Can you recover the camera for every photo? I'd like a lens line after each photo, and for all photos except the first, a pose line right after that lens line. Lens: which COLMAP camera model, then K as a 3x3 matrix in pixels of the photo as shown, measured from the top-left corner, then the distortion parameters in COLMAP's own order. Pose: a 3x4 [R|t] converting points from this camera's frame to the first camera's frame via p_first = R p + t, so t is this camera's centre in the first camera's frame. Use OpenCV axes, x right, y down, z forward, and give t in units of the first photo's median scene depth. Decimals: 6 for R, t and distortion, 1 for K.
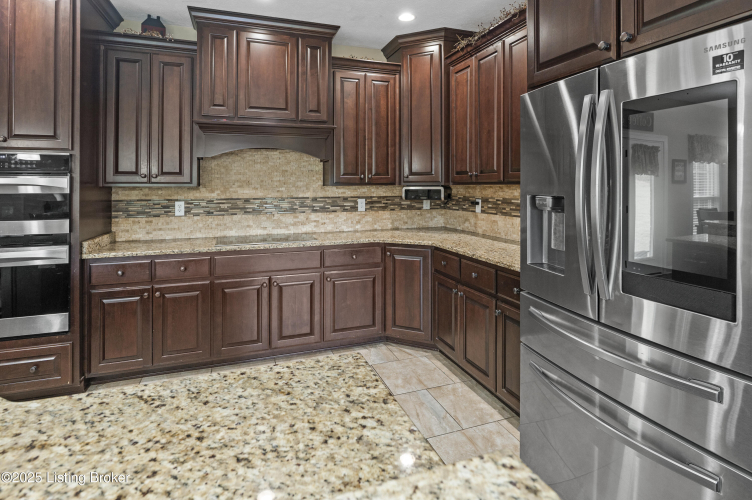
lens RADIAL K [[391.3, 0, 387.1], [0, 391.3, 180.8], [0, 0, 1]] dist [-0.007468, -0.002239]
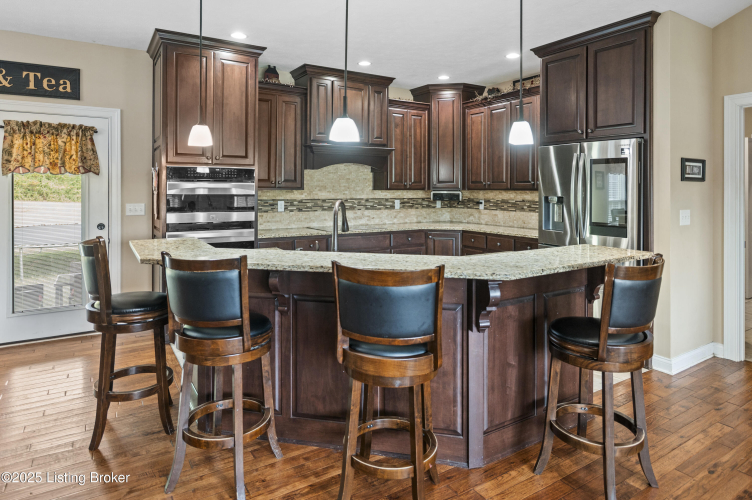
lens RADIAL K [[447.9, 0, 393.0], [0, 447.9, 176.3], [0, 0, 1]] dist [-0.002087, -0.002583]
pose [[0.974756, 0.015149, 0.222757, -0.519228], [-0.011652, 0.999787, -0.017008, -0.011071], [-0.222968, 0.013983, 0.974726, -0.622182]]
